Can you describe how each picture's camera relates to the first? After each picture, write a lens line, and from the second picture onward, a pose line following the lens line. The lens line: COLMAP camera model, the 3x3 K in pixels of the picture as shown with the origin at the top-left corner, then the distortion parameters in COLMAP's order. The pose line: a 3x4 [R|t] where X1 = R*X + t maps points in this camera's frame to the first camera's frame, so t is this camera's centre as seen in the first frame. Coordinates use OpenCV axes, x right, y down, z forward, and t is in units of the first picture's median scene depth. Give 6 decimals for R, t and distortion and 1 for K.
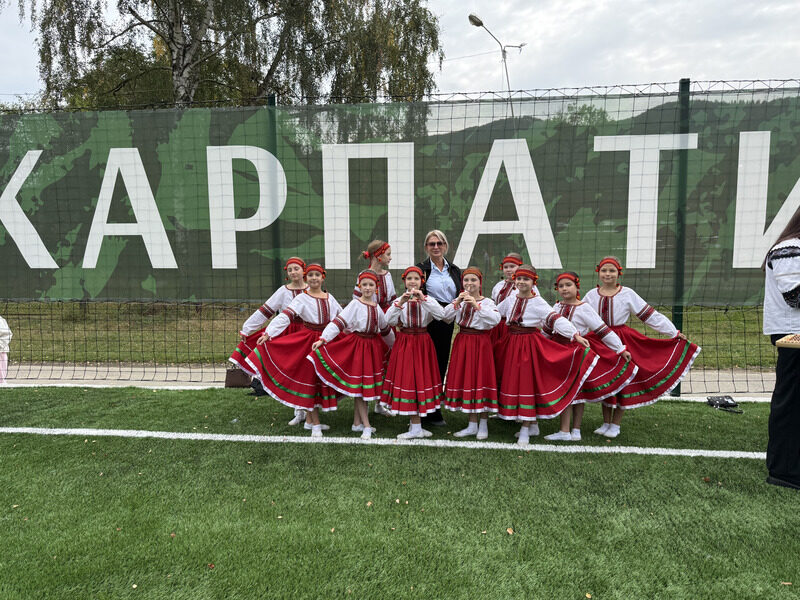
lens RADIAL K [[547.5, 0, 395.9], [0, 547.5, 301.1], [0, 0, 1]] dist [0.017208, -0.026601]
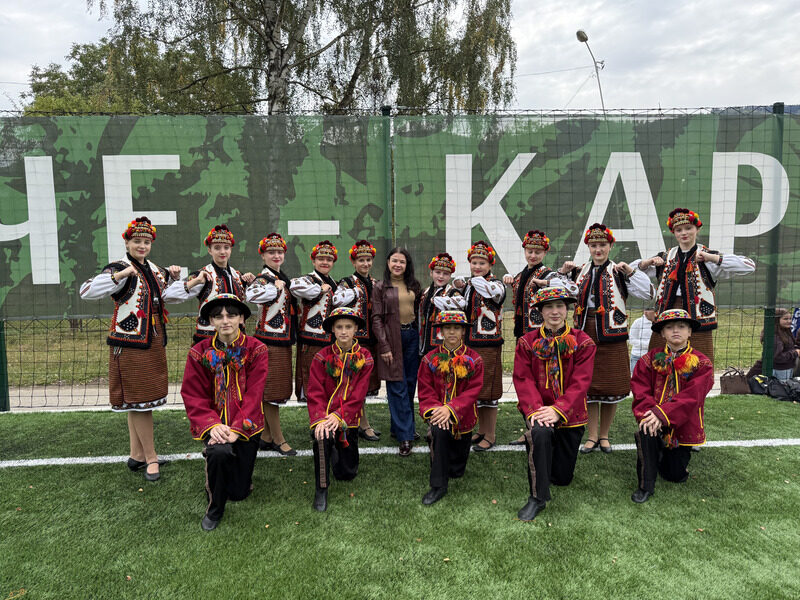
lens RADIAL K [[547.5, 0, 399.4], [0, 547.5, 299.0], [0, 0, 1]] dist [0.017208, -0.026601]
pose [[0.989423, -0.019791, 0.143706, -1.041073], [0.022679, 0.999572, -0.018488, -0.009290], [-0.143278, 0.021552, 0.989448, 0.097499]]
